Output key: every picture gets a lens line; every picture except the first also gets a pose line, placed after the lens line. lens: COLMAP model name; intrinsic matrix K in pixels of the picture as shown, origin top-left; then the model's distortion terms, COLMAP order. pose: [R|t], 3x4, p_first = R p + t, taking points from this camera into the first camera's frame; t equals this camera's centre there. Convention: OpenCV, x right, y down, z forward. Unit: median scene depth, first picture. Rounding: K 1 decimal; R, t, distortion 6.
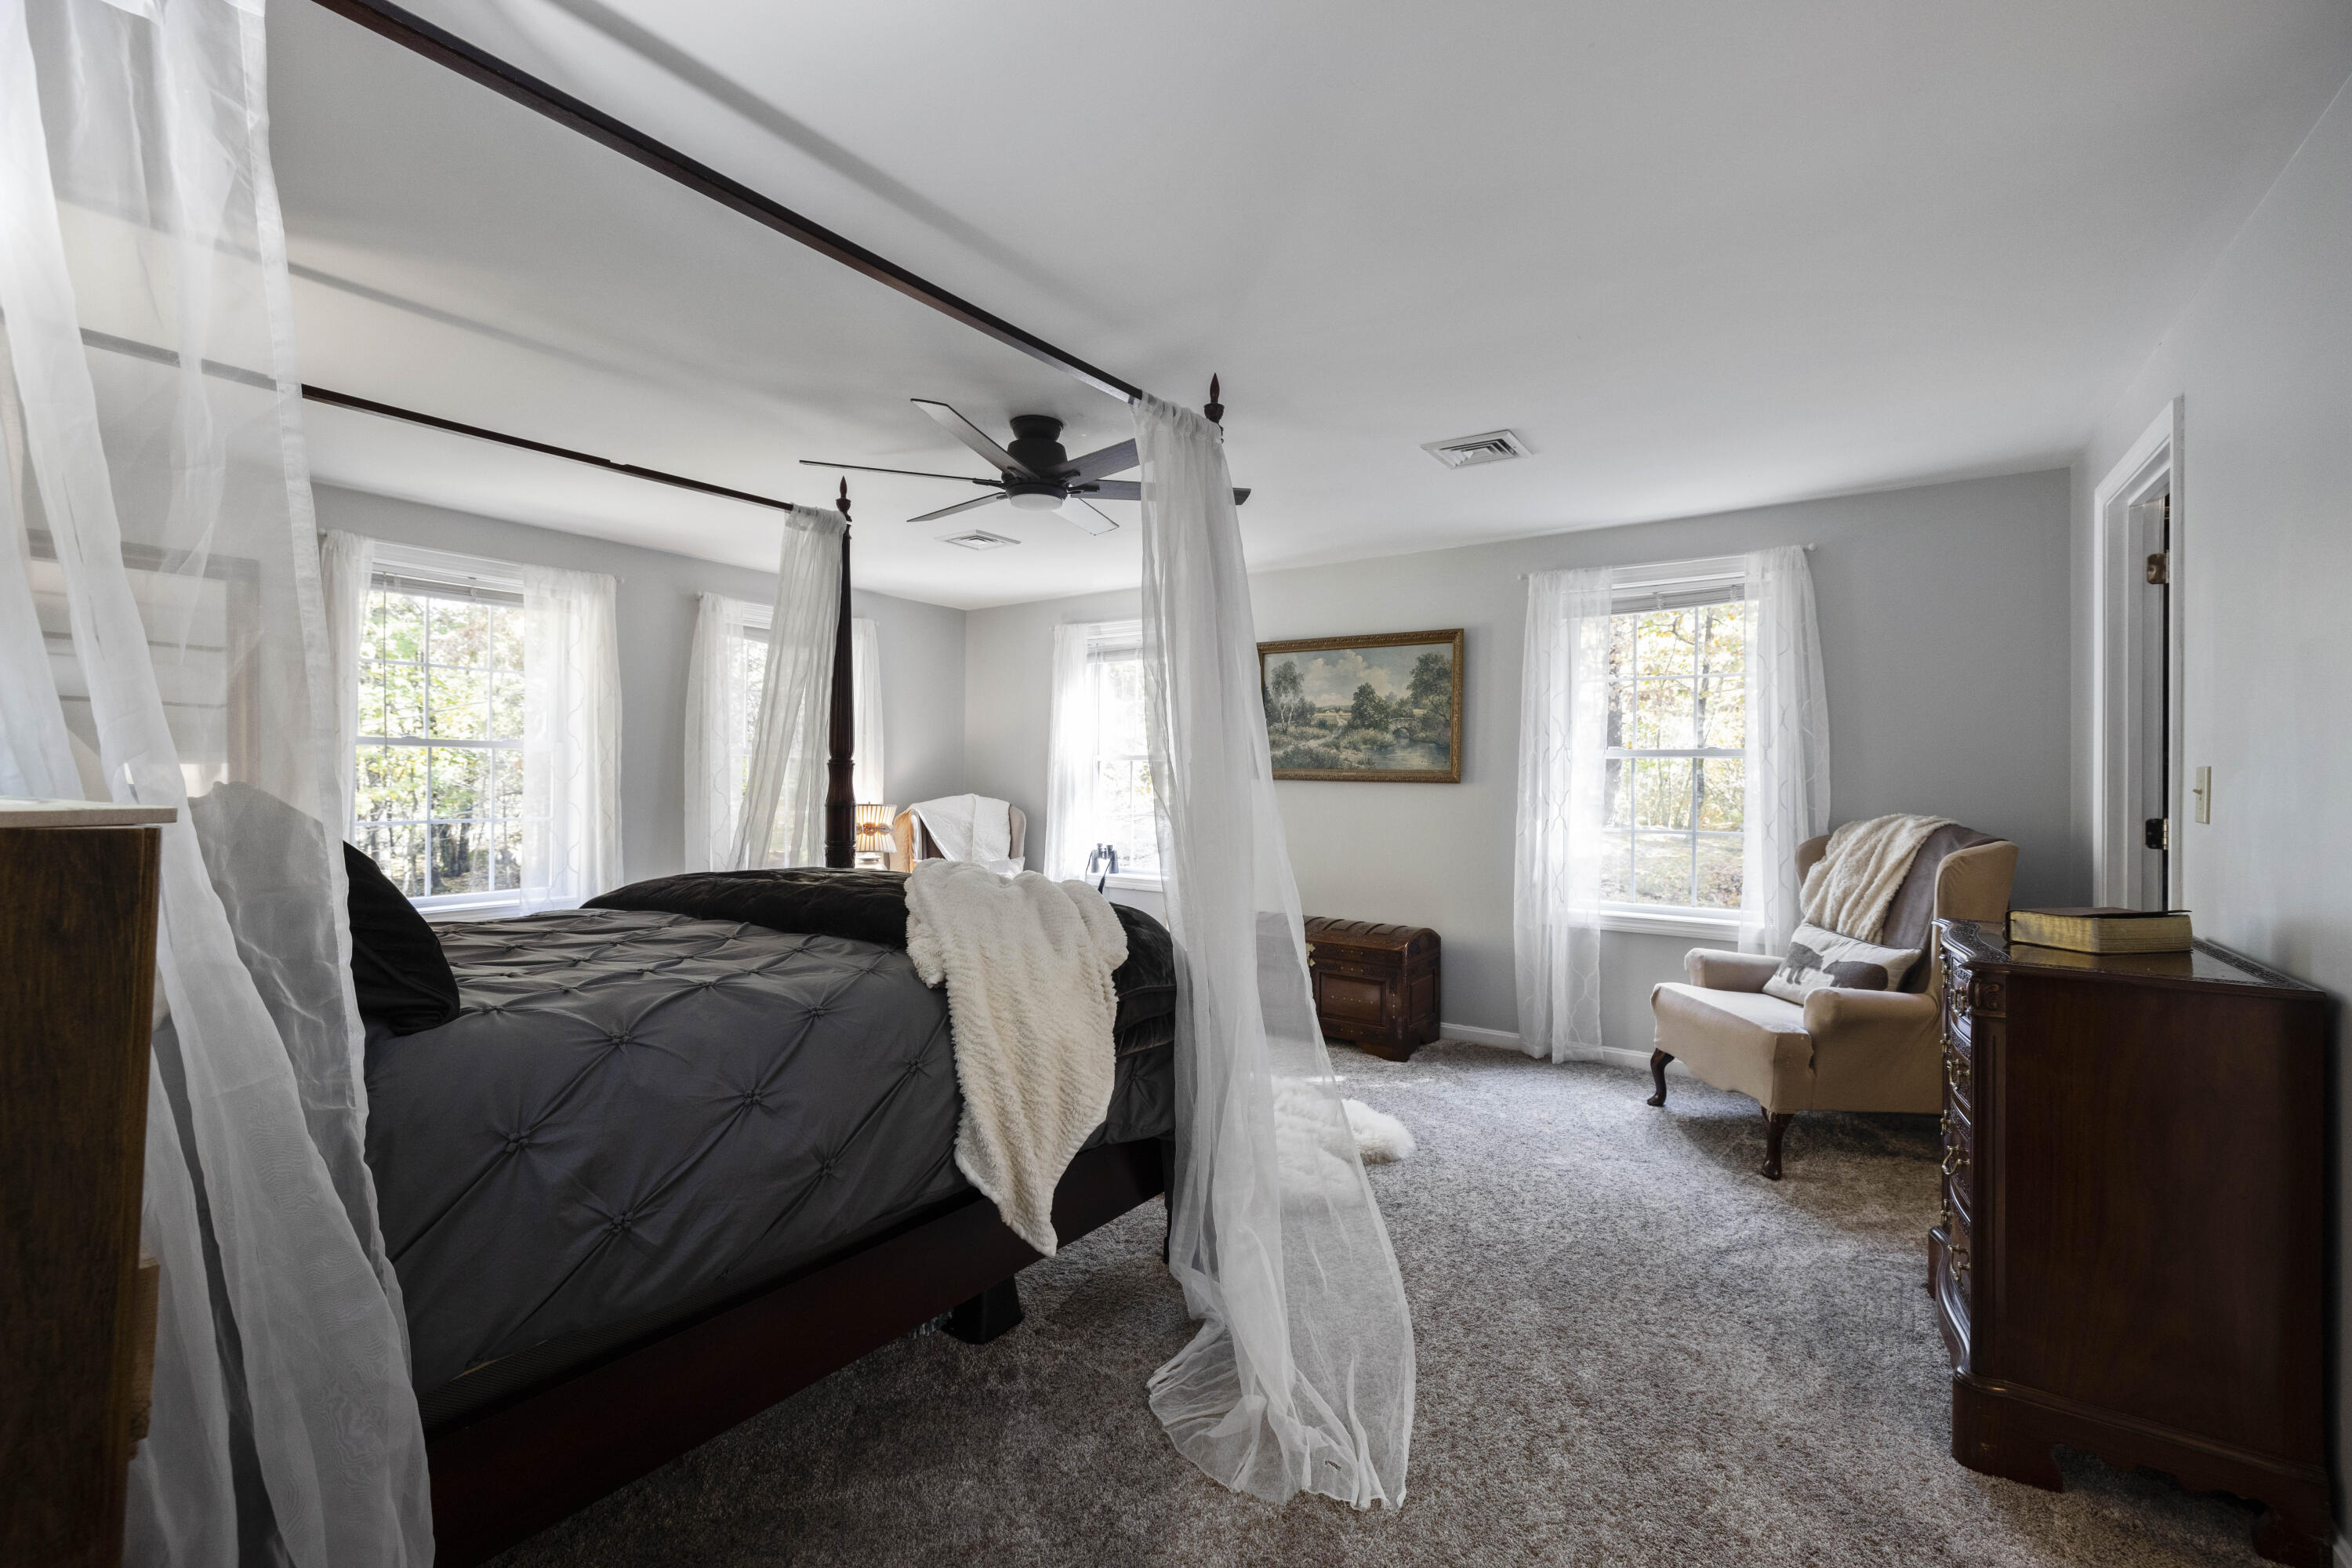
lens RADIAL K [[984.3, 0, 1167.9], [0, 984.3, 789.1], [0, 0, 1]] dist [0.000409, -0.000113]
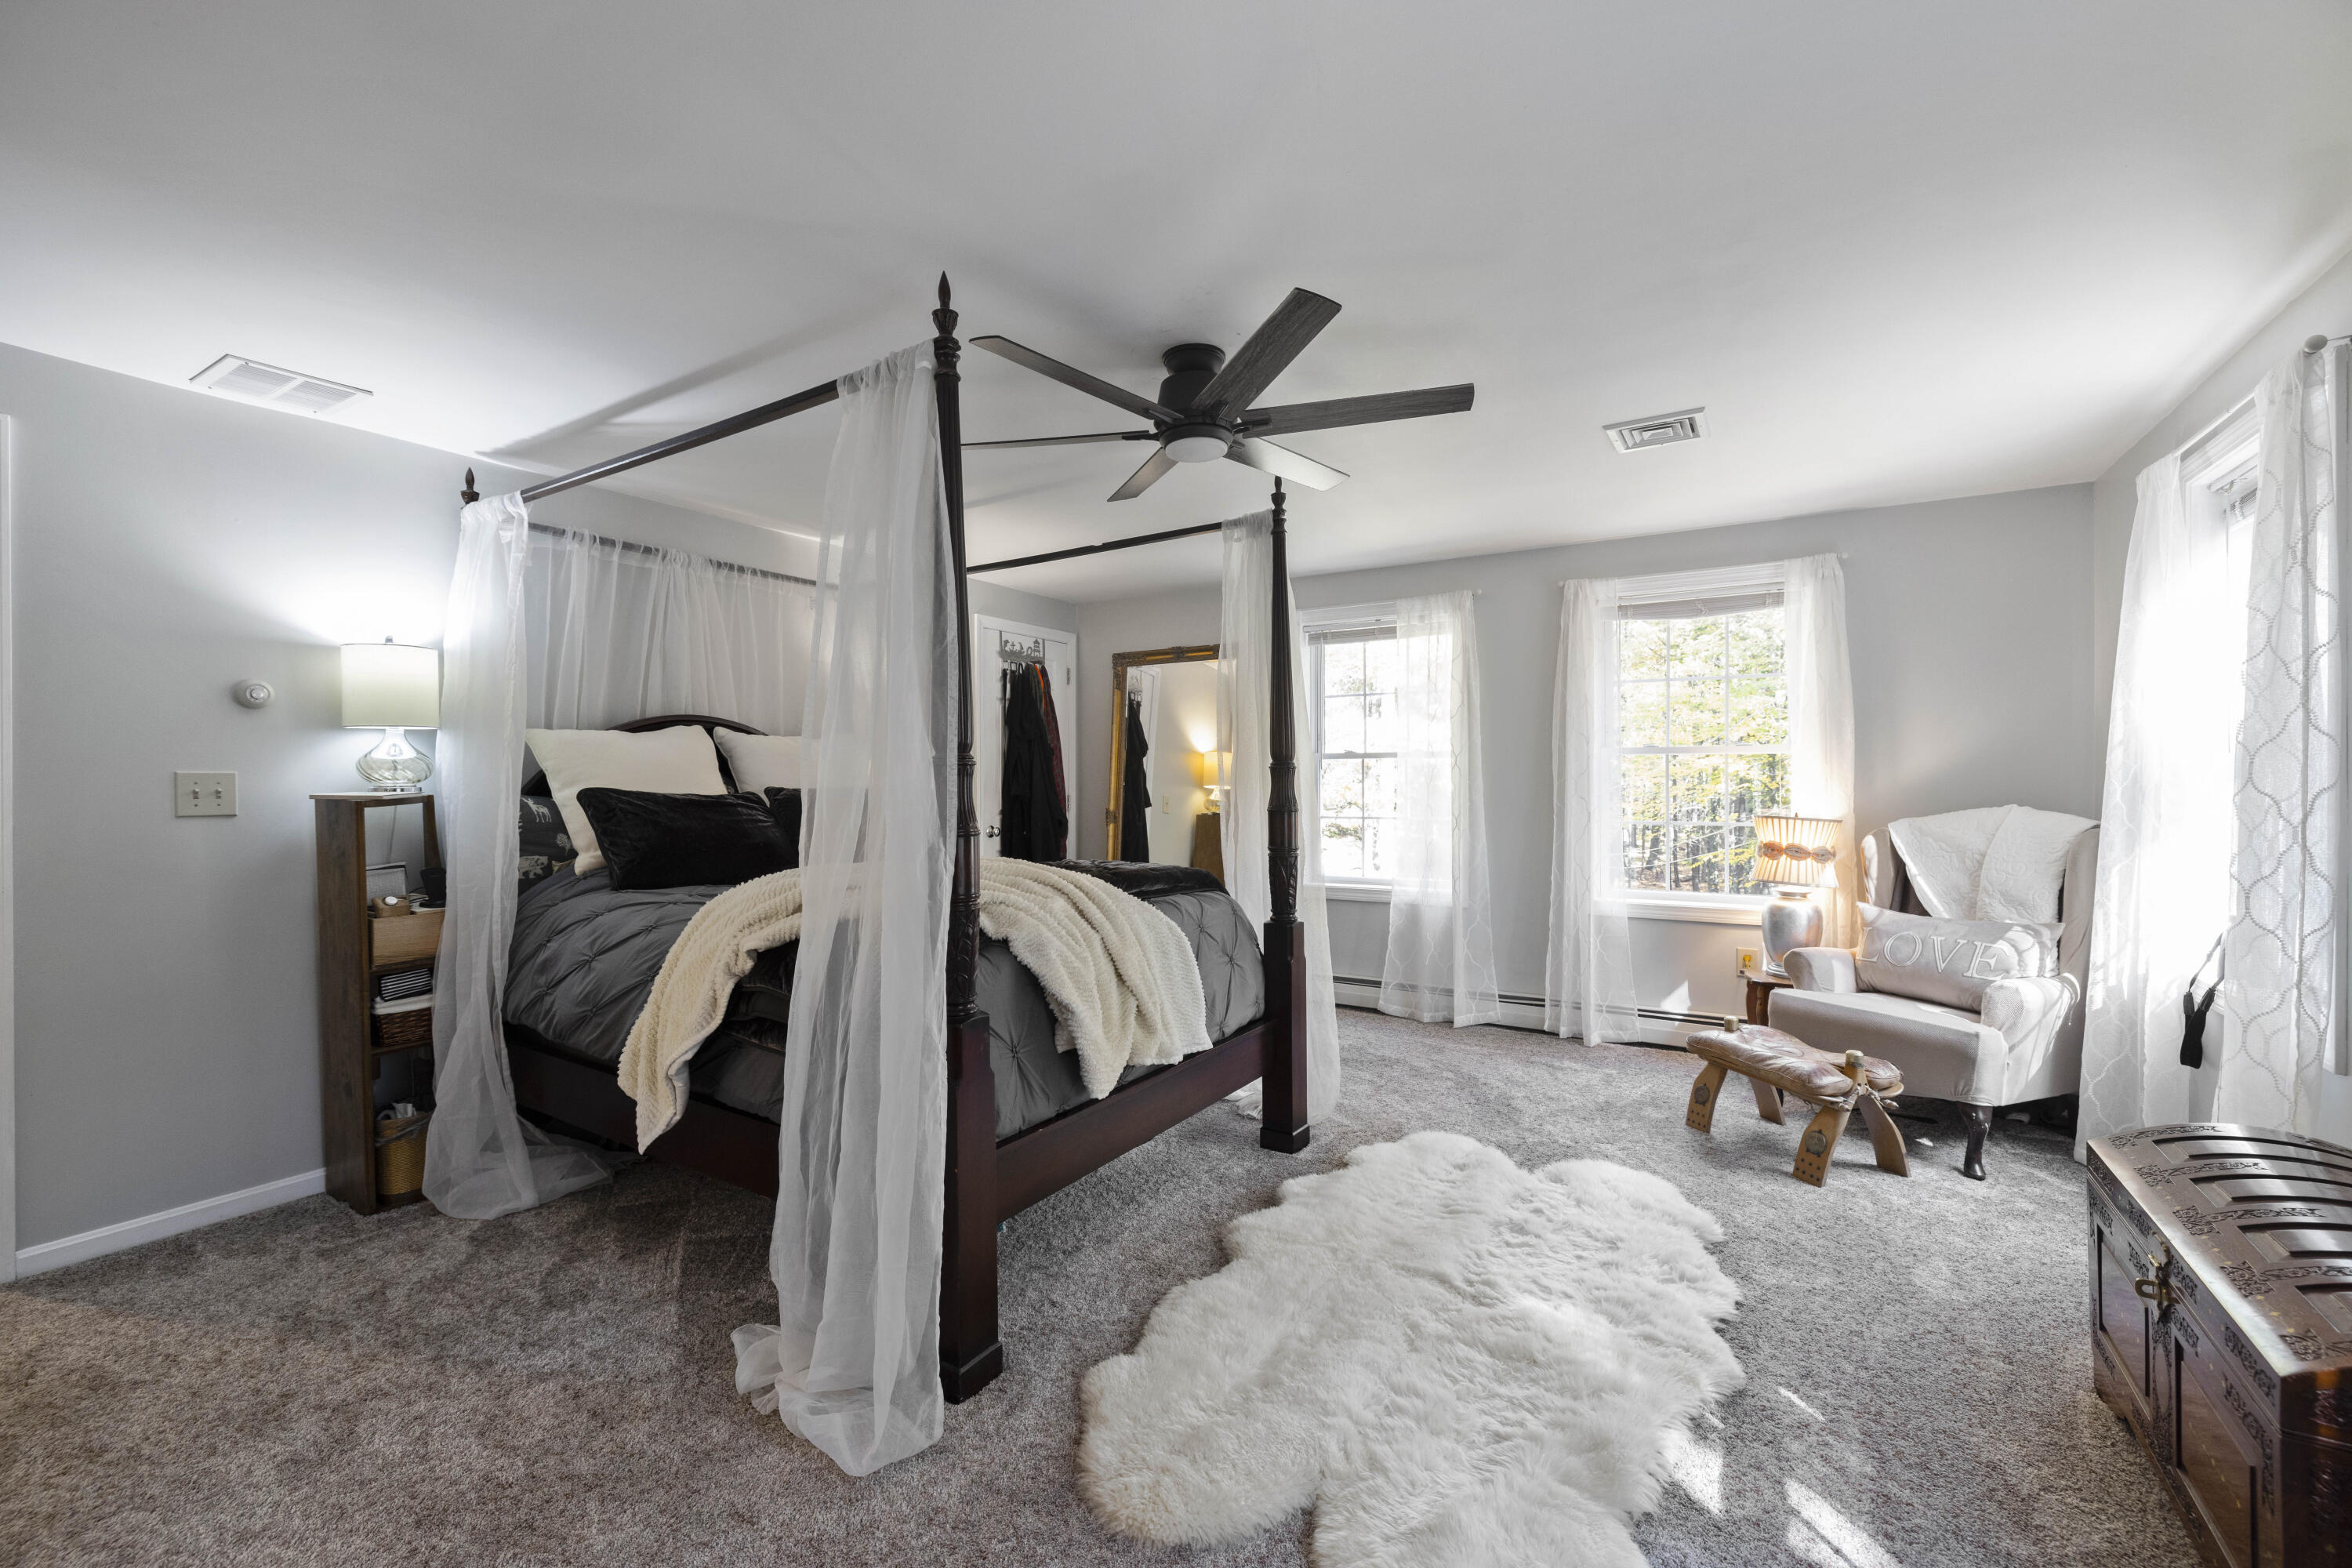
lens RADIAL K [[984.3, 0, 1167.9], [0, 984.3, 789.1], [0, 0, 1]] dist [0.000409, -0.000113]
pose [[0.073766, -0.000918, -0.997275, 0.493702], [-0.004646, 0.999988, -0.001264, -0.001763], [0.997265, 0.004726, 0.073760, 0.646673]]
